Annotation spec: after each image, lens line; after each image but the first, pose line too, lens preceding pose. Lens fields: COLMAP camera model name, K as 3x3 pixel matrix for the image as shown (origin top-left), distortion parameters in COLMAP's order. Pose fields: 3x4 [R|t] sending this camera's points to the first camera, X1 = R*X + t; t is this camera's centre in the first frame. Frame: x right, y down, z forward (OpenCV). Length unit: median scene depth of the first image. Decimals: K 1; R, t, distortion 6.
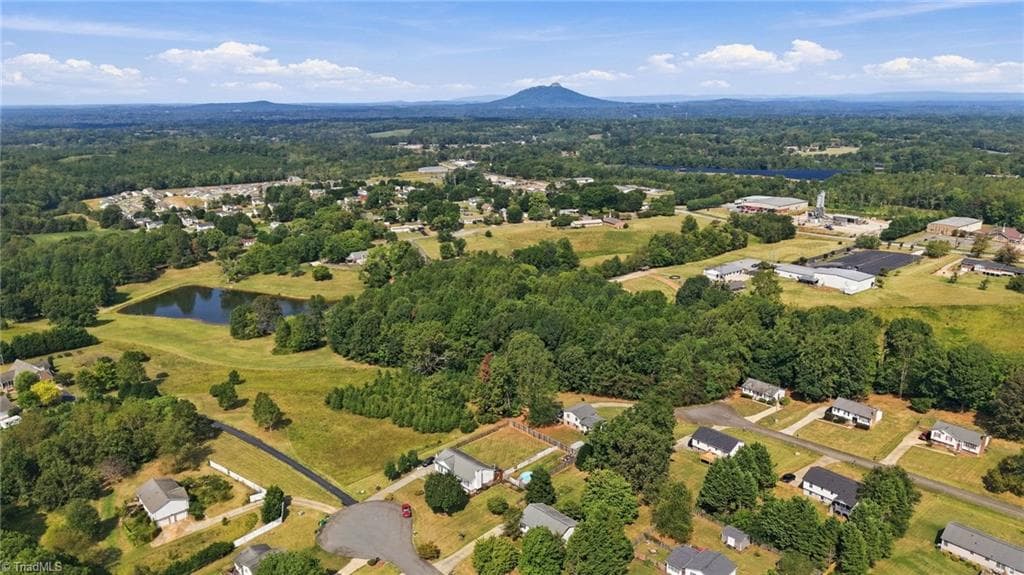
lens RADIAL K [[688.7, 0, 511.4], [0, 688.7, 286.1], [0, 0, 1]] dist [0.019936, -0.028757]
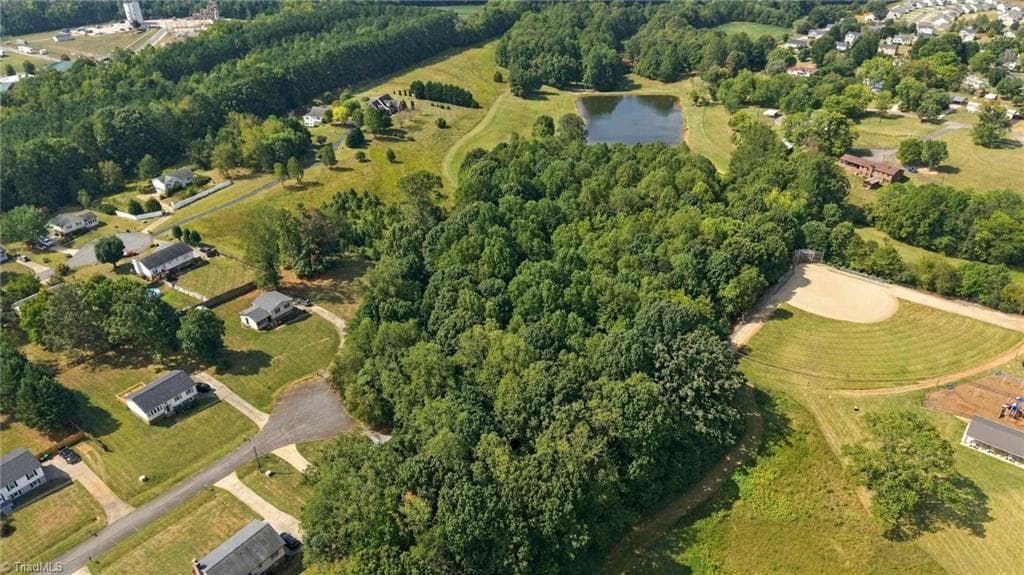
lens RADIAL K [[688.7, 0, 509.5], [0, 688.7, 287.2], [0, 0, 1]] dist [0.019936, -0.028757]
pose [[0.220836, 0.495809, -0.839884, 0.447444], [-0.239322, 0.862364, 0.446153, -0.149117], [0.945493, 0.102476, 0.309099, 0.502150]]
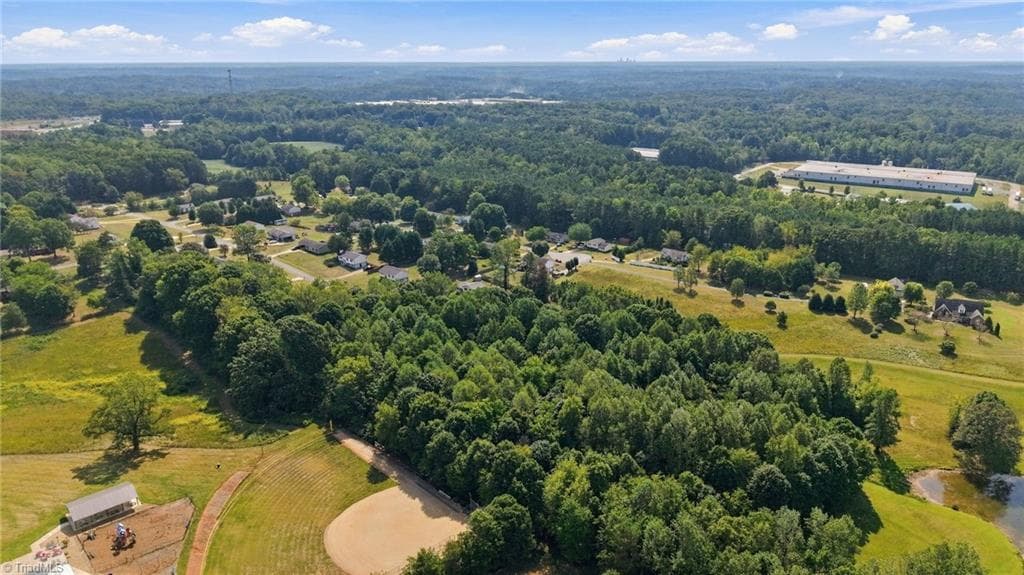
lens RADIAL K [[688.7, 0, 512.3], [0, 688.7, 285.9], [0, 0, 1]] dist [0.019936, -0.028757]
pose [[-0.994825, 0.038397, -0.094063, 0.079454], [-0.018857, 0.839965, 0.542313, -0.296286], [0.099833, 0.541280, -0.834895, 1.090581]]
